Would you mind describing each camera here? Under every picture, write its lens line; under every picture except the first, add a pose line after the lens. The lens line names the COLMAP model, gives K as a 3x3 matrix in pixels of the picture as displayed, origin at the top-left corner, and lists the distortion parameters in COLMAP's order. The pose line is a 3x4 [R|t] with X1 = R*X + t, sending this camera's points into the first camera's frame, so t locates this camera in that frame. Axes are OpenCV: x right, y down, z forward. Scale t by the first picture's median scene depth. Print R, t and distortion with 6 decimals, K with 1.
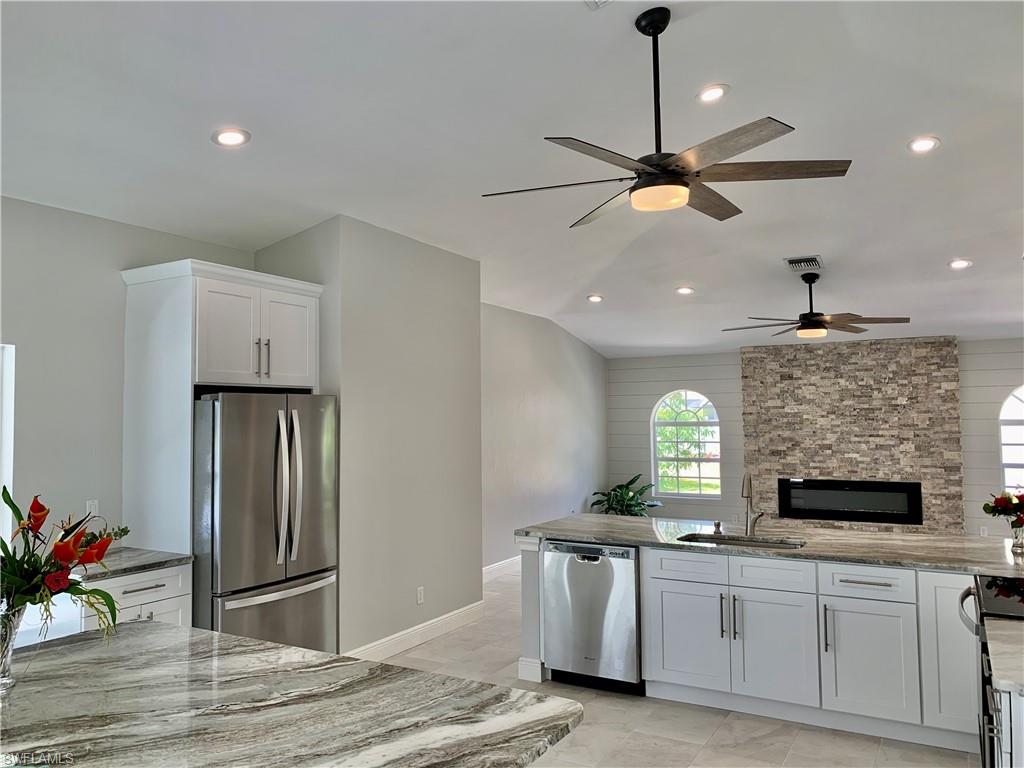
lens RADIAL K [[793.6, 0, 503.2], [0, 793.6, 374.7], [0, 0, 1]] dist [0.005784, -0.006342]
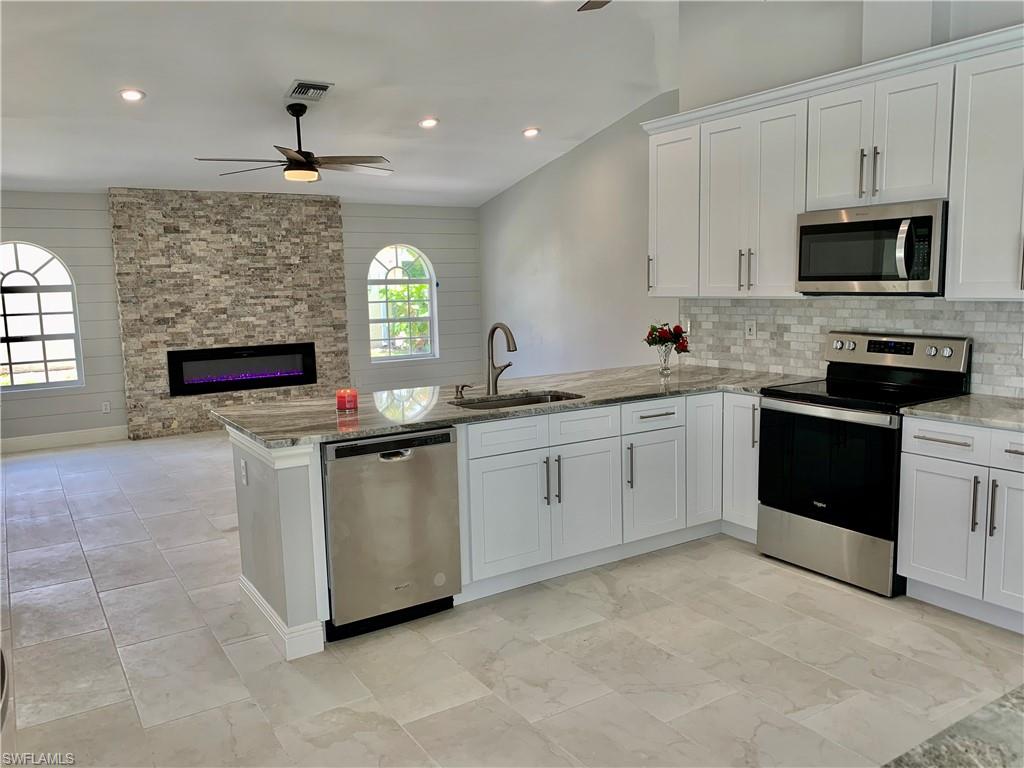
lens RADIAL K [[781.0, 0, 515.6], [0, 781.0, 379.4], [0, 0, 1]] dist [0.097680, -0.208428]
pose [[0.457667, -0.113732, 0.881819, -0.241844], [-0.029266, 0.989321, 0.142786, 0.031871], [-0.888642, -0.091156, 0.449451, 0.312692]]
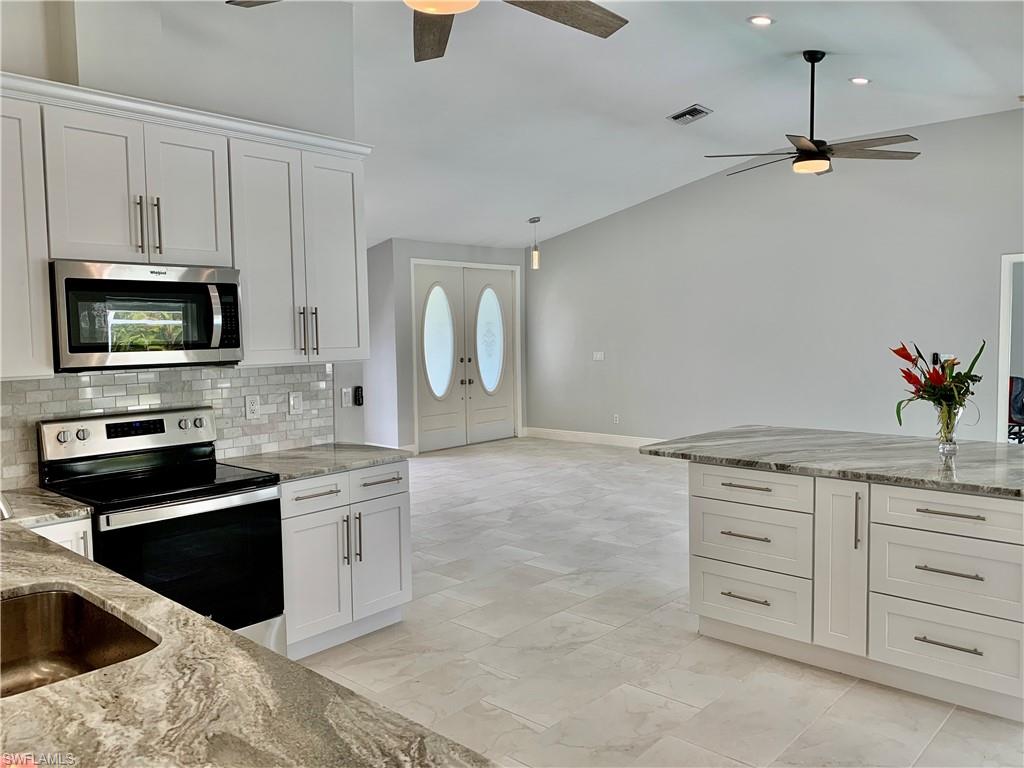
lens RADIAL K [[781.0, 0, 515.6], [0, 781.0, 379.4], [0, 0, 1]] dist [0.097680, -0.208428]
pose [[-0.977679, 0.011125, 0.209809, -0.003249], [0.013524, 0.999858, 0.010007, 0.046863], [-0.209668, 0.012621, -0.977691, 0.672392]]
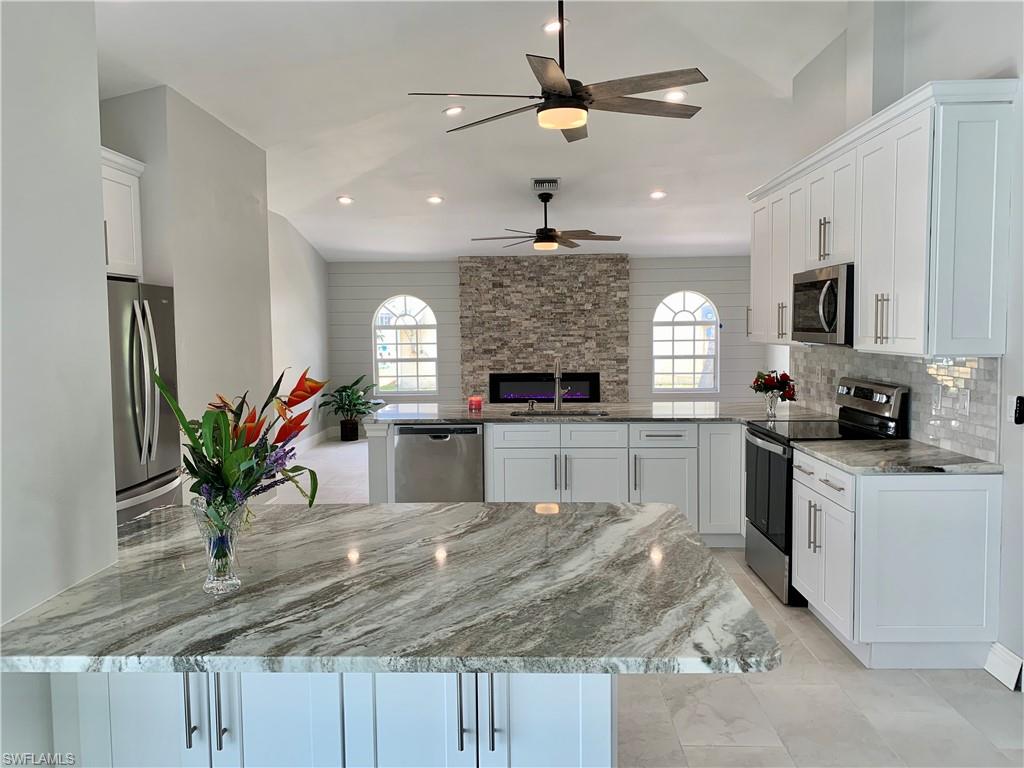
lens RADIAL K [[781.0, 0, 515.6], [0, 781.0, 379.4], [0, 0, 1]] dist [0.097680, -0.208428]
pose [[0.879254, -0.033890, 0.475145, -0.169378], [-0.022202, 0.993466, 0.111945, 0.012350], [-0.475835, -0.108977, 0.872757, -0.006670]]
